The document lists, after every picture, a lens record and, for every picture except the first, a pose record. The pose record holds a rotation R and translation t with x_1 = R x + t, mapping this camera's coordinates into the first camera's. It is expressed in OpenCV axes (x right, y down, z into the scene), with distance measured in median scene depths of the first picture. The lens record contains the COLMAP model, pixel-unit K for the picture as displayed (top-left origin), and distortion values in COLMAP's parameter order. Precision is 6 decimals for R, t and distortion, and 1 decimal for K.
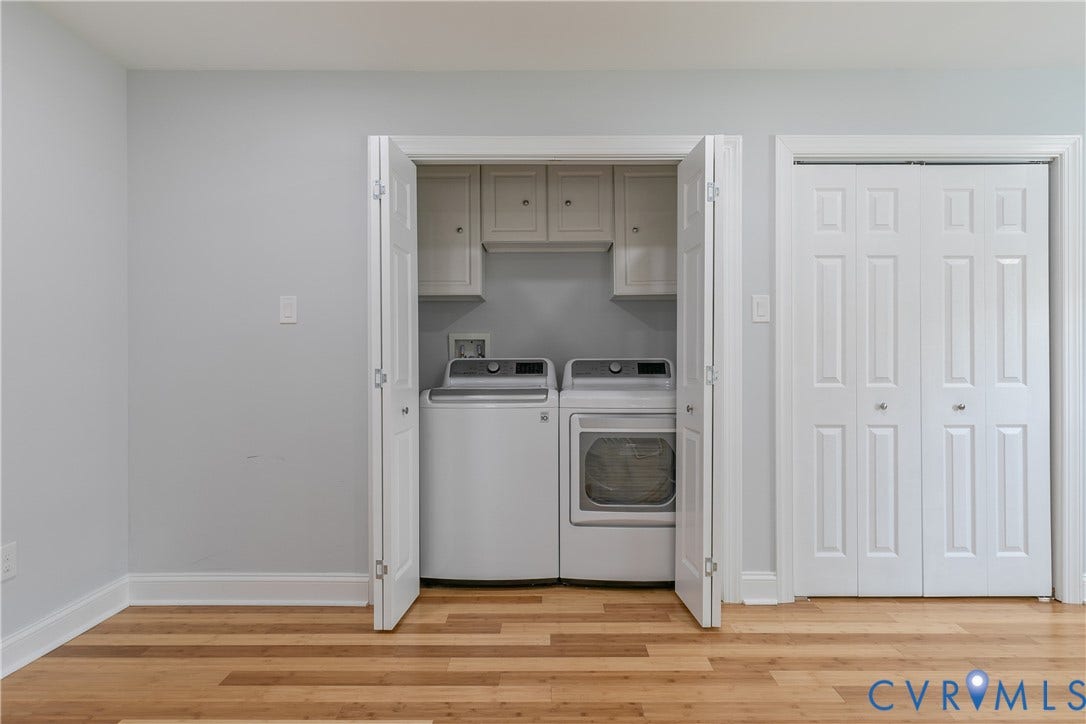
lens RADIAL K [[431.2, 0, 542.9], [0, 431.2, 331.3], [0, 0, 1]] dist [-0.001846, -0.000342]
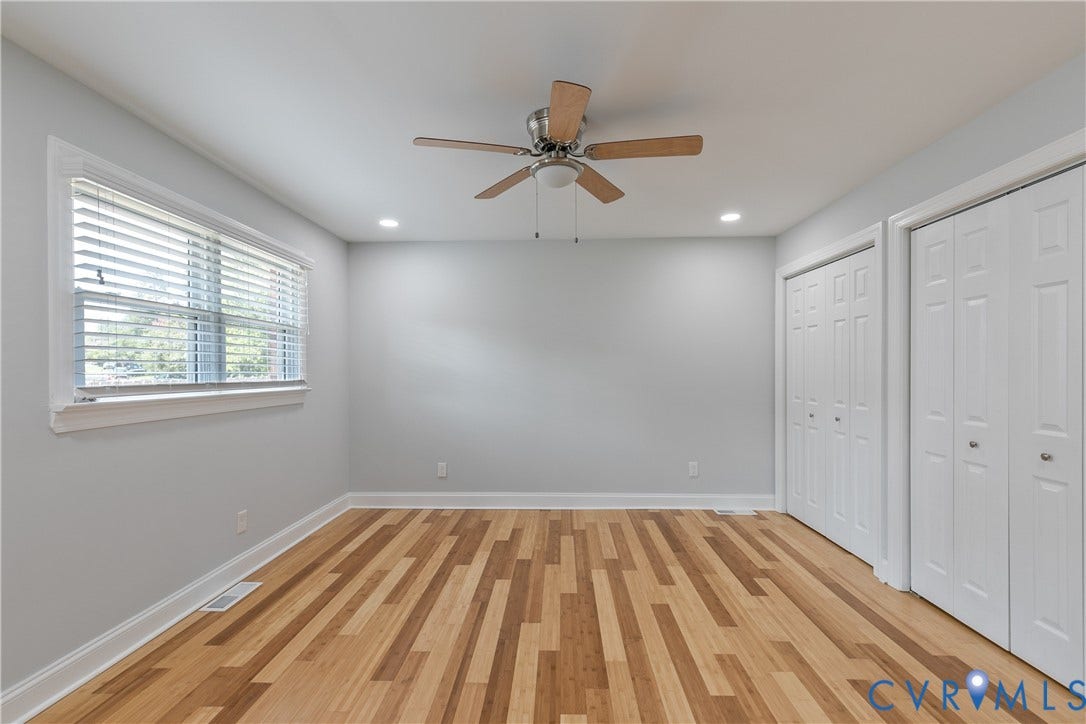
lens RADIAL K [[827.0, 0, 542.3], [0, 827.0, 381.6], [0, 0, 1]] dist [0.005583, 0.001156]
pose [[-0.021618, 0.017592, -0.999612, 2.710676], [0.000773, 0.999845, 0.017580, -0.008184], [0.999766, -0.000393, -0.021628, 0.015582]]
